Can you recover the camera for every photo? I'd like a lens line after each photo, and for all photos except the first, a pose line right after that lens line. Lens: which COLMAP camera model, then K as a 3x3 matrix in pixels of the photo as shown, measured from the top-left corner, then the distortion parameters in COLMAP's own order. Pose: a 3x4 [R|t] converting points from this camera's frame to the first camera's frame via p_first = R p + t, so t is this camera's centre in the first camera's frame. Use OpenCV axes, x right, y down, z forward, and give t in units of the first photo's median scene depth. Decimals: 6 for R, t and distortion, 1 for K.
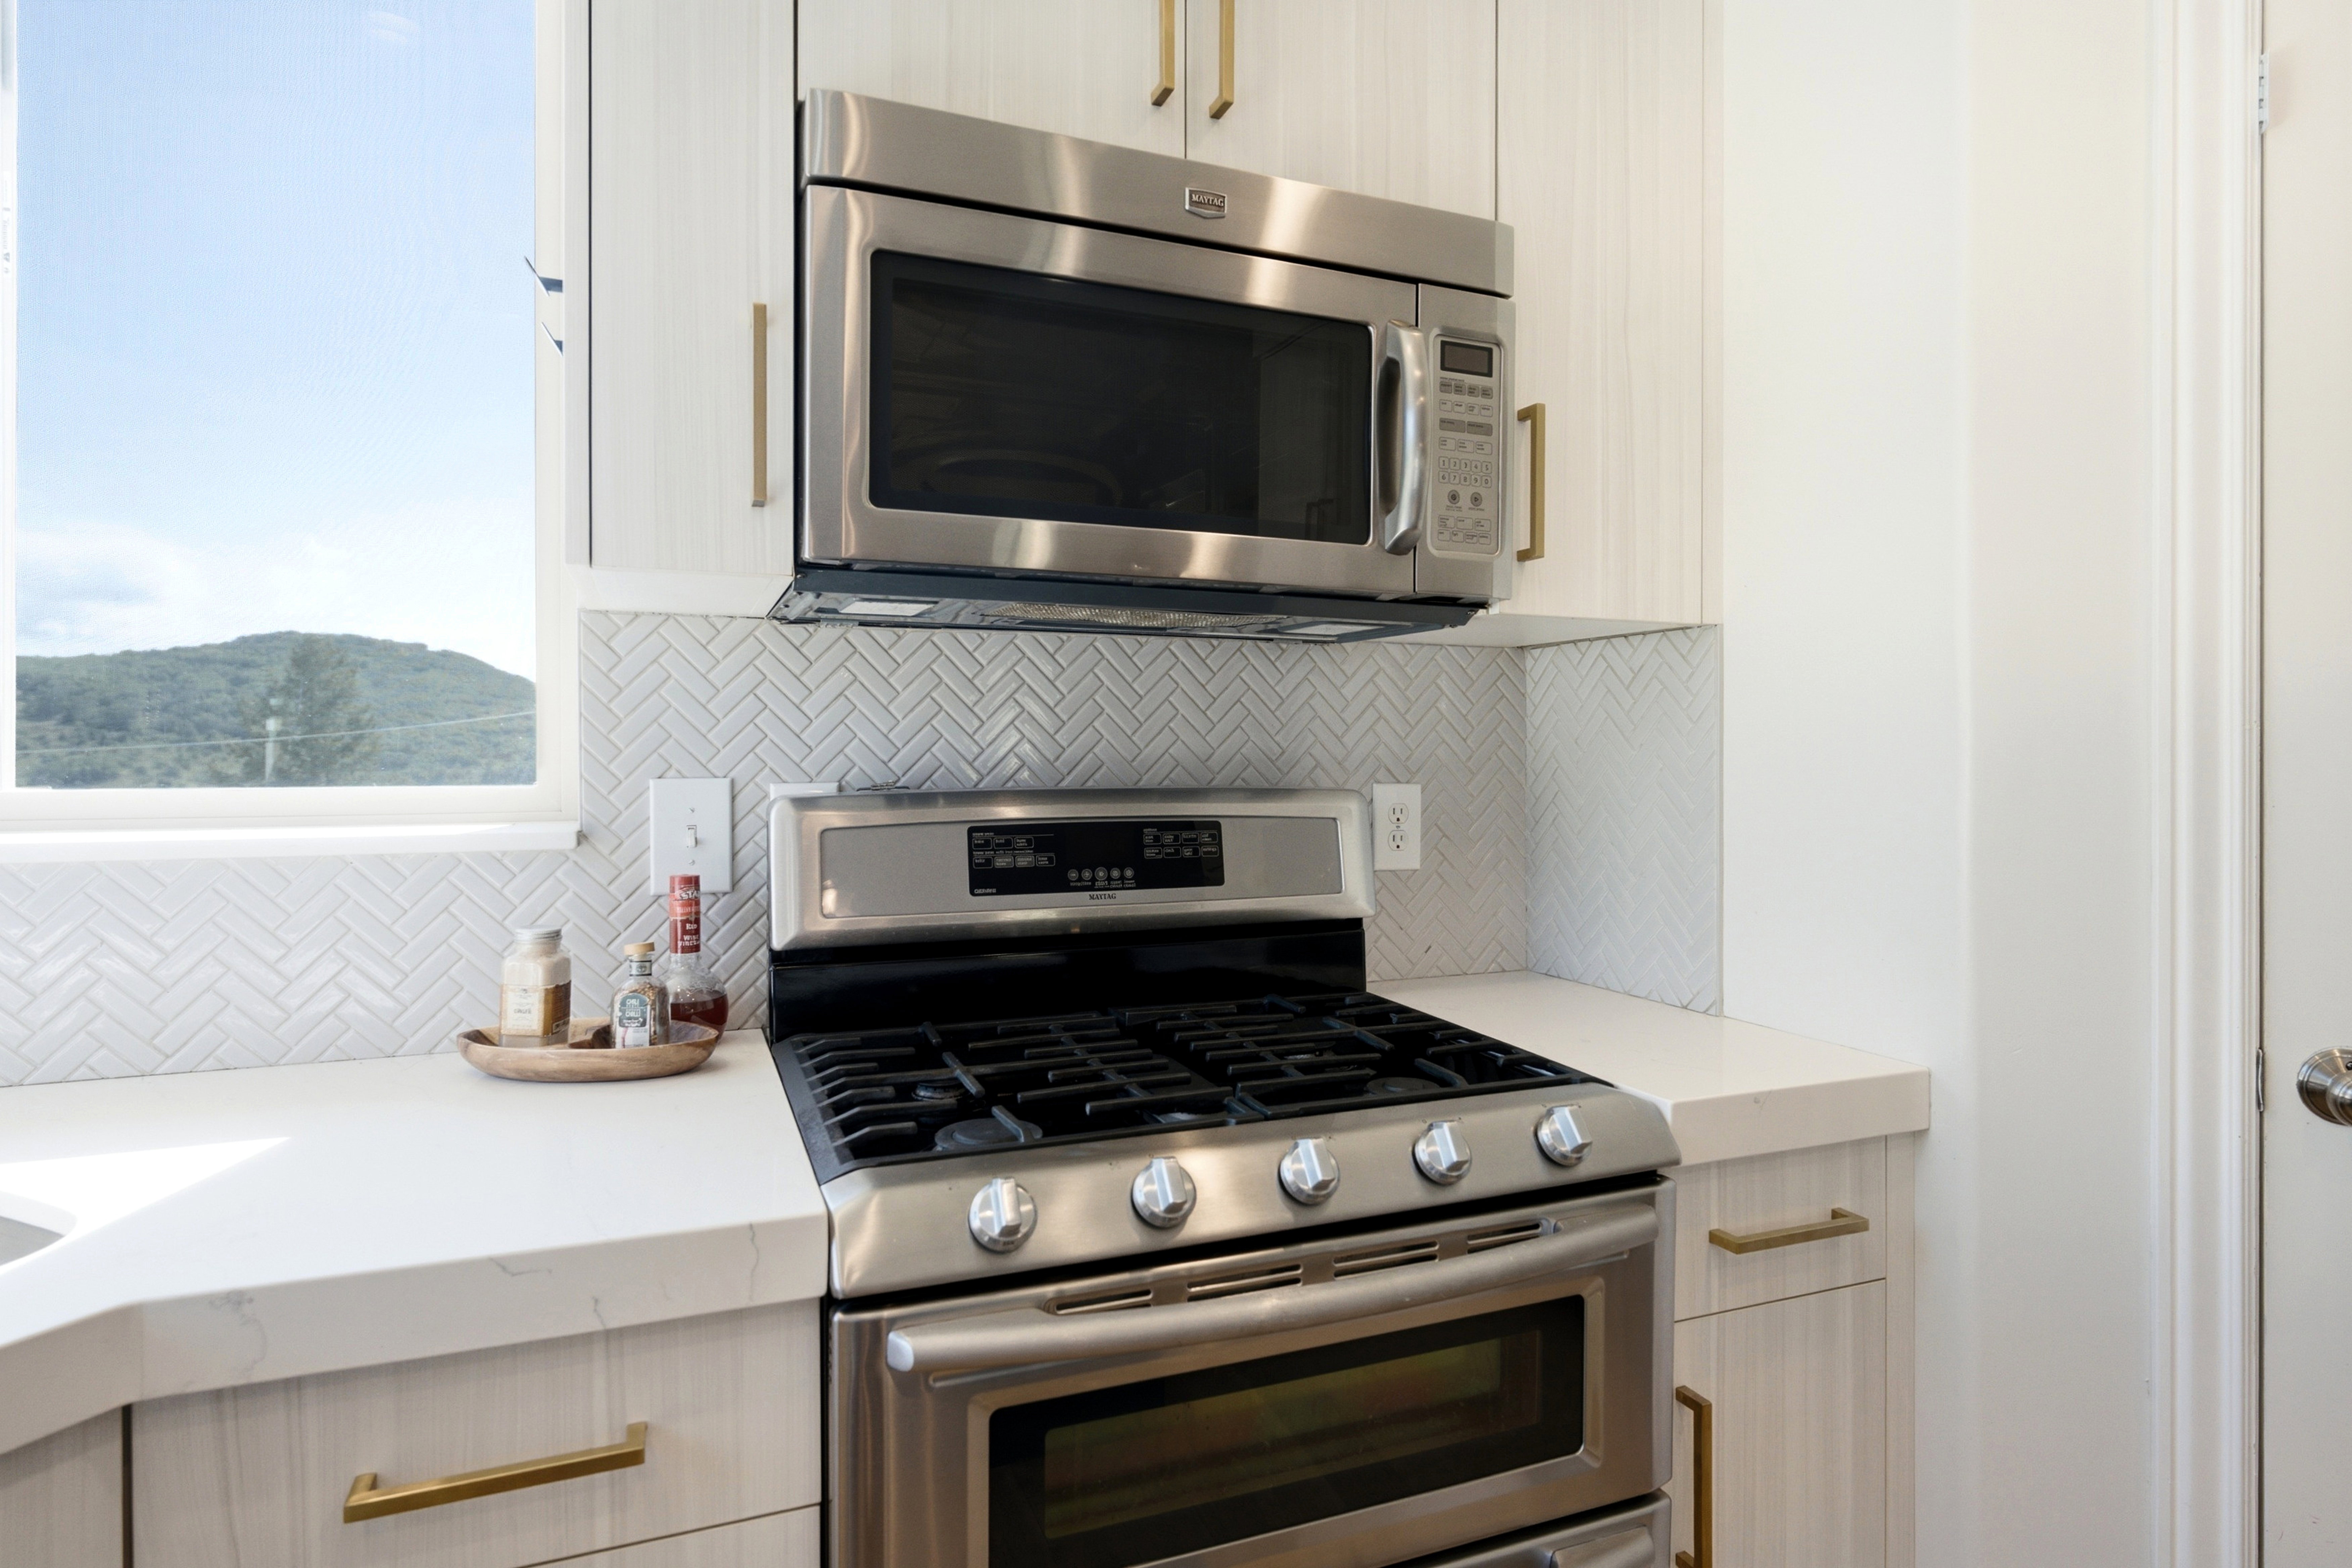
lens RADIAL K [[1272.4, 0, 1185.6], [0, 1272.4, 763.0], [0, 0, 1]] dist [-0.020649, 0.014338]
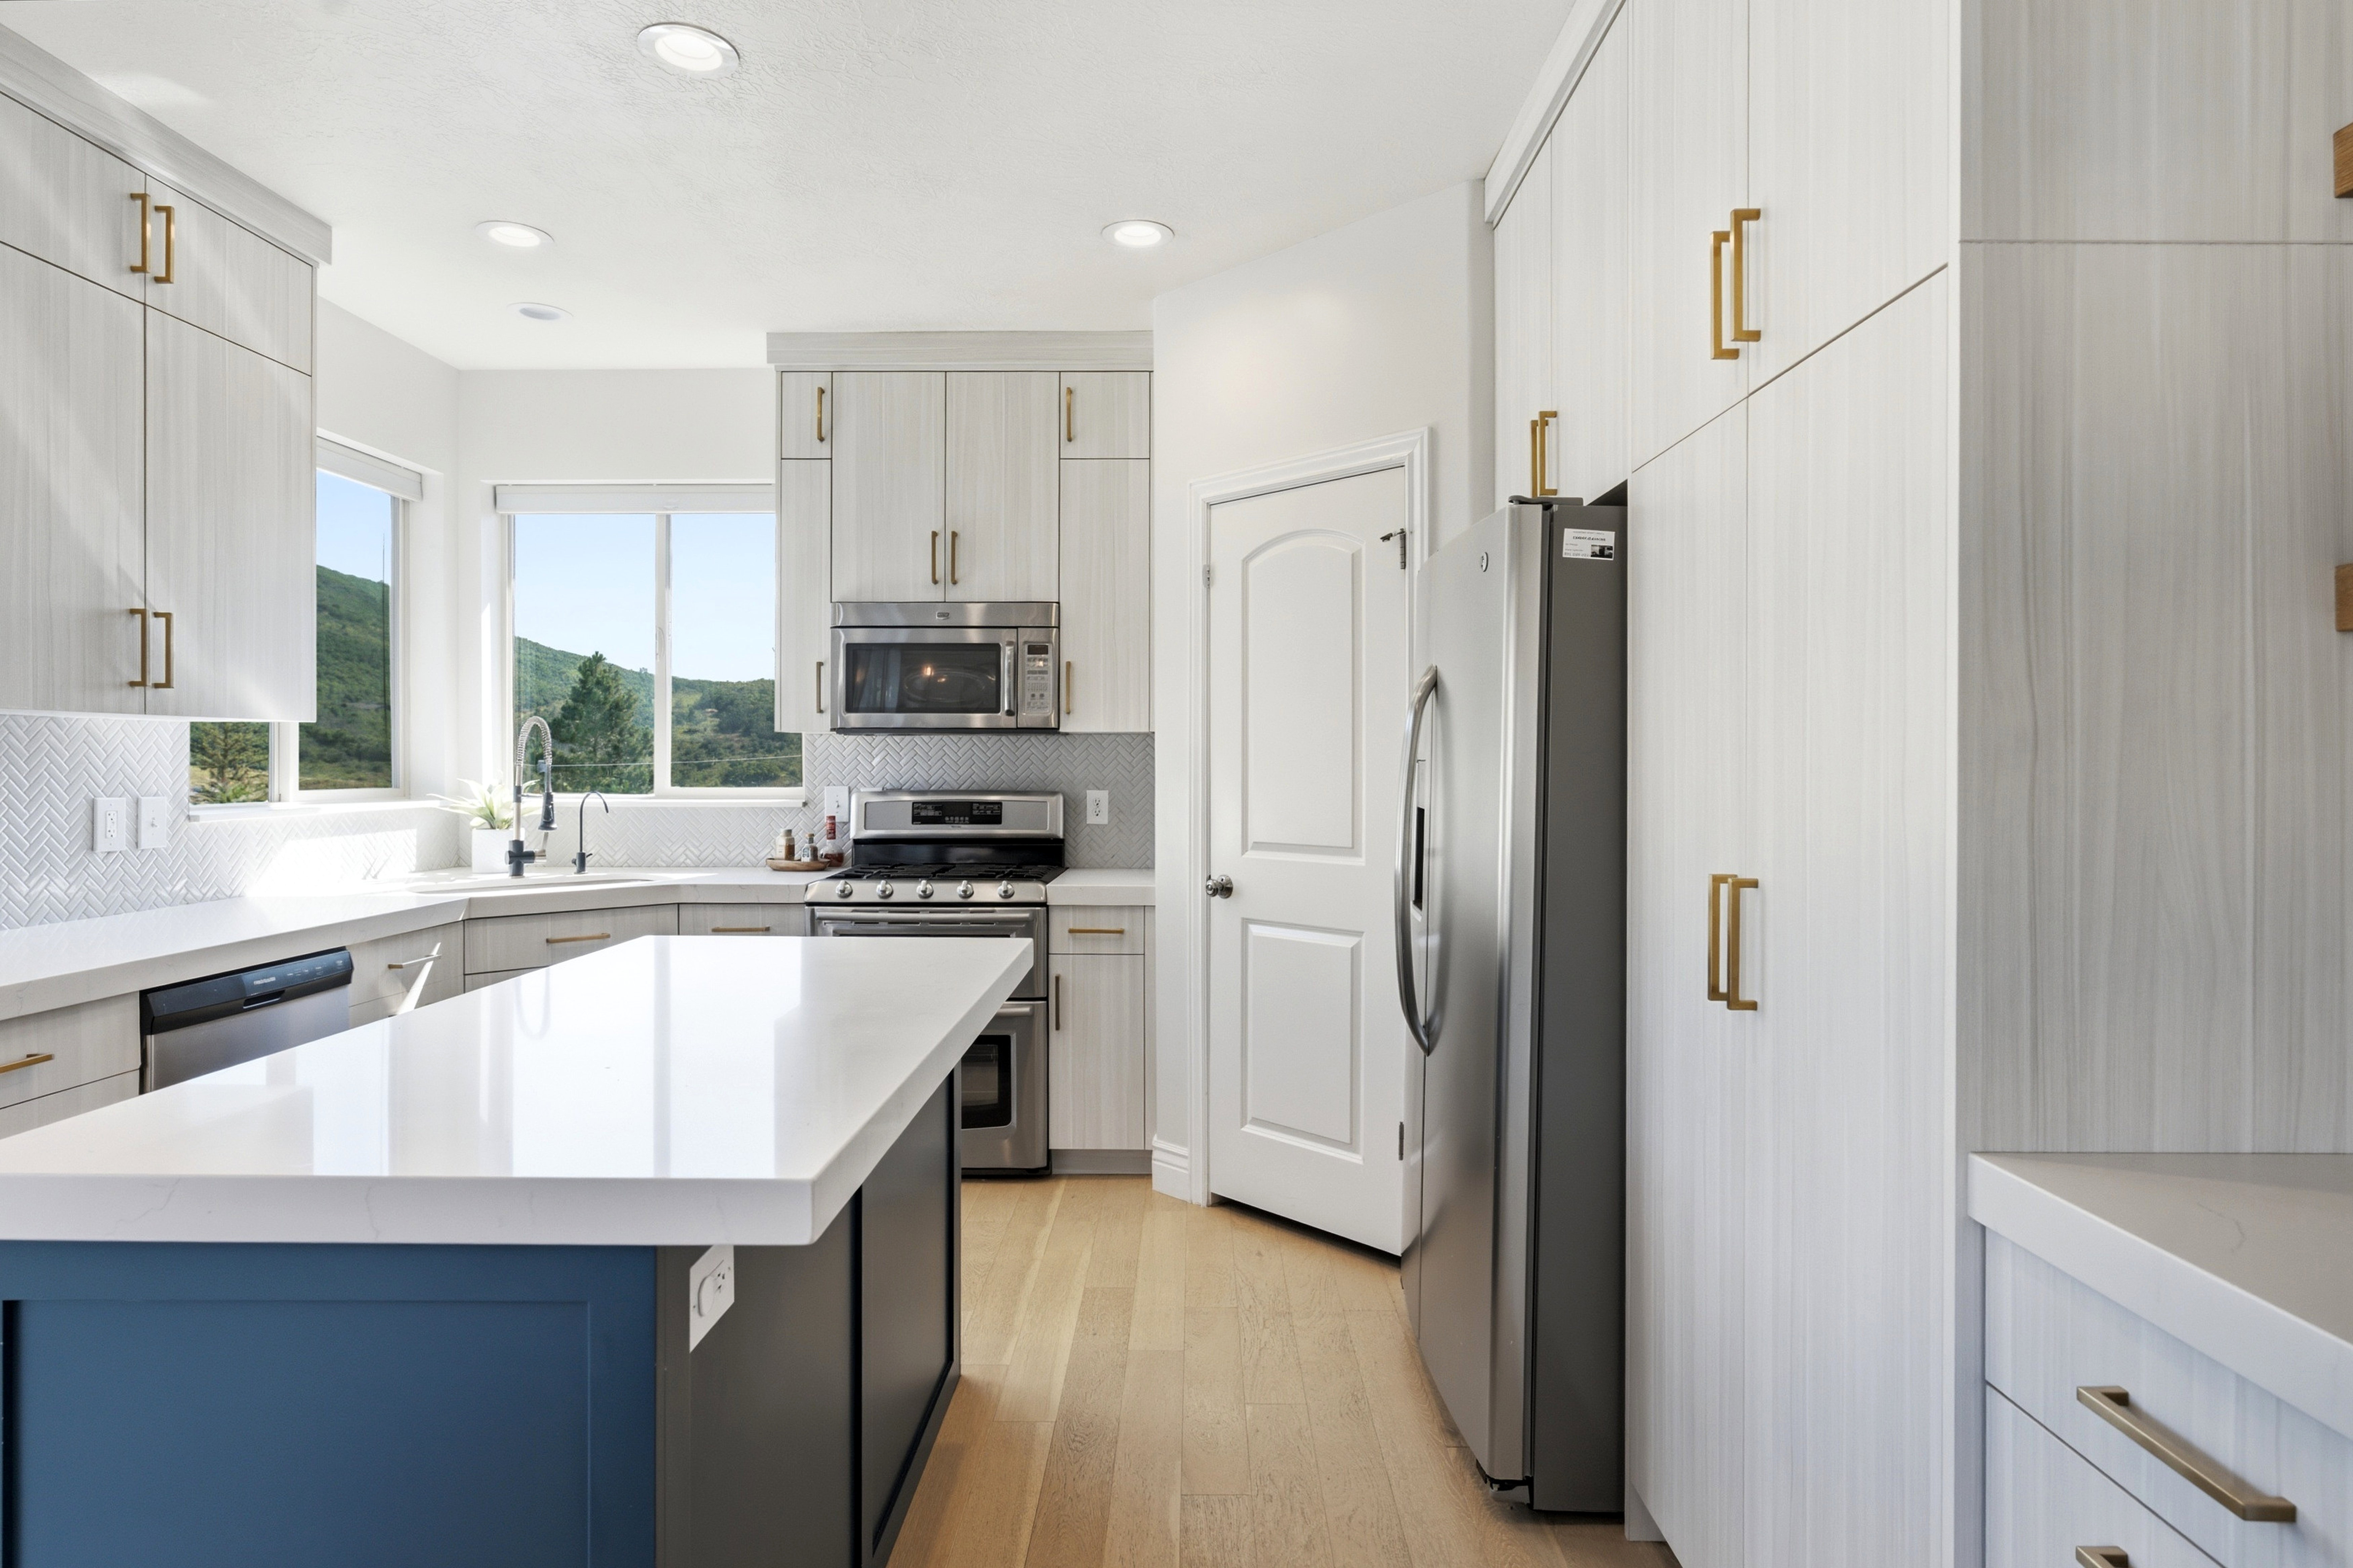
lens RADIAL K [[1298.5, 0, 1177.7], [0, 1298.5, 754.6], [0, 0, 1]] dist [-0.004982, 0.004615]
pose [[0.919673, -0.001386, -0.392684, 1.644203], [-0.003200, 0.999934, -0.011023, -0.031758], [0.392673, 0.011394, 0.919608, -1.625534]]
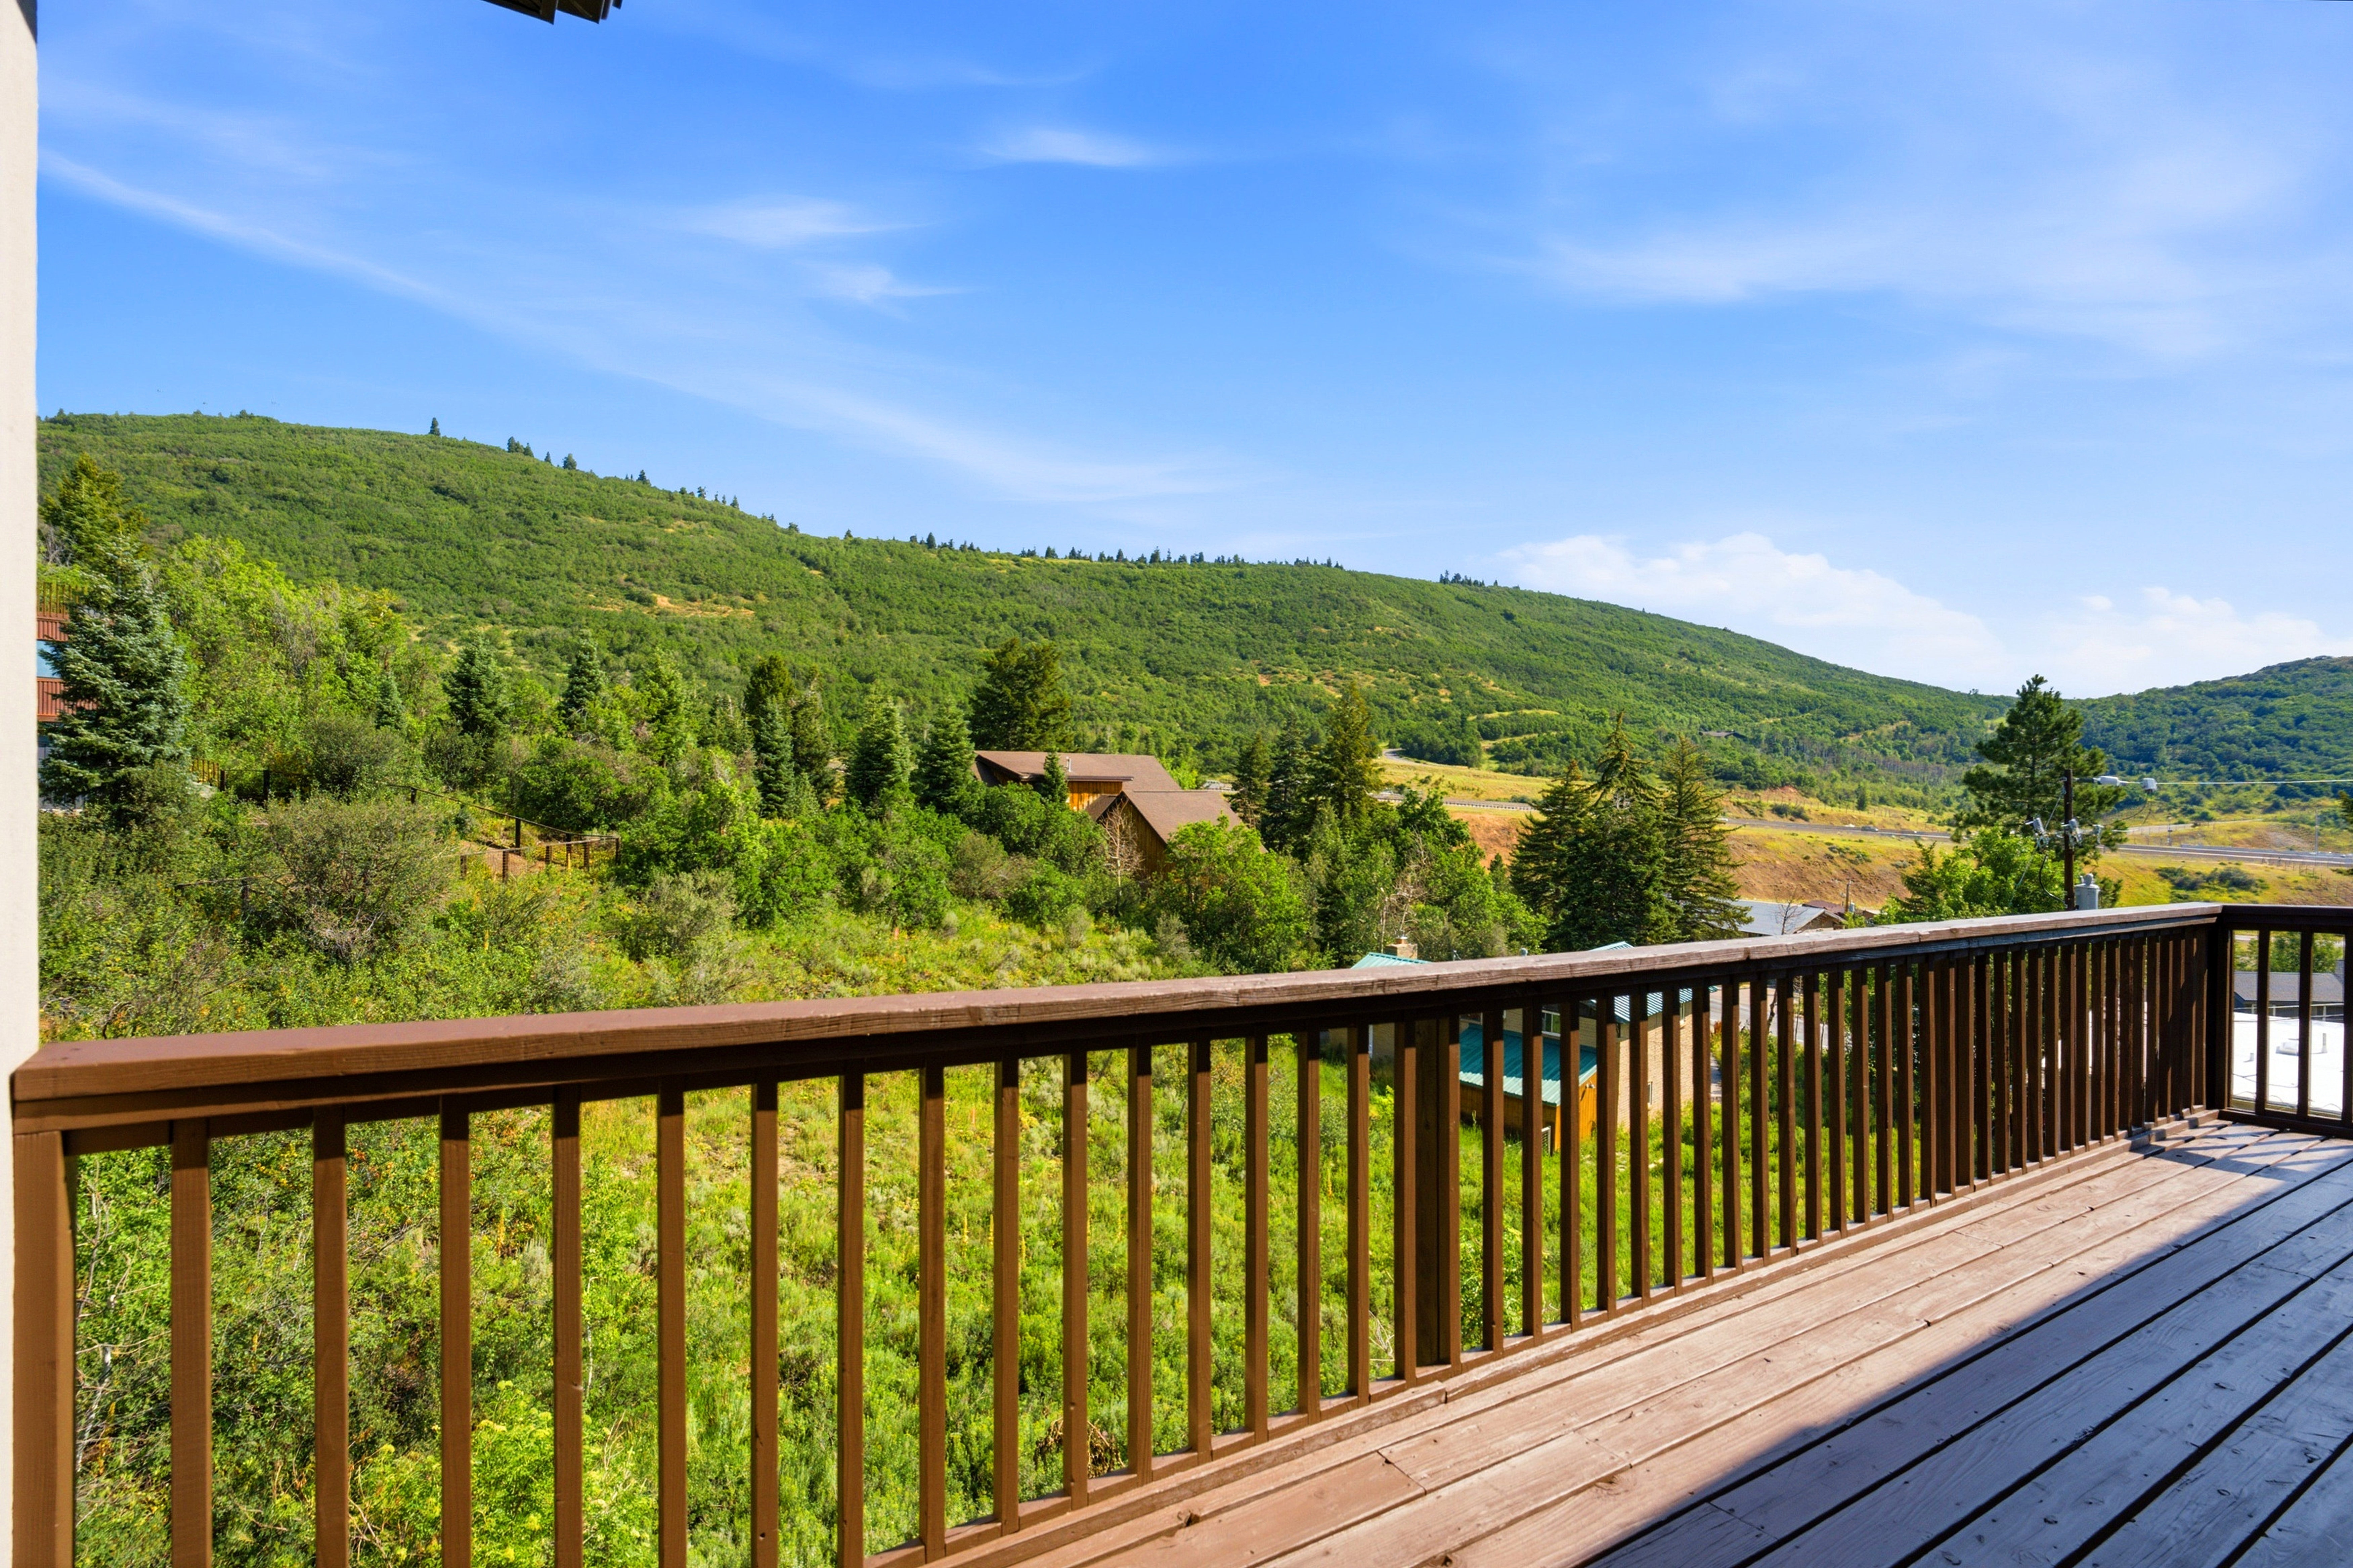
lens RADIAL K [[1166.5, 0, 1186.3], [0, 1166.5, 789.1], [0, 0, 1]] dist [0.001035, -0.000793]
pose [[0.185575, 0.014713, -0.982520, 0.798982], [-0.016880, 0.999788, 0.011783, 0.075680], [0.982485, 0.014398, 0.185784, -5.621226]]
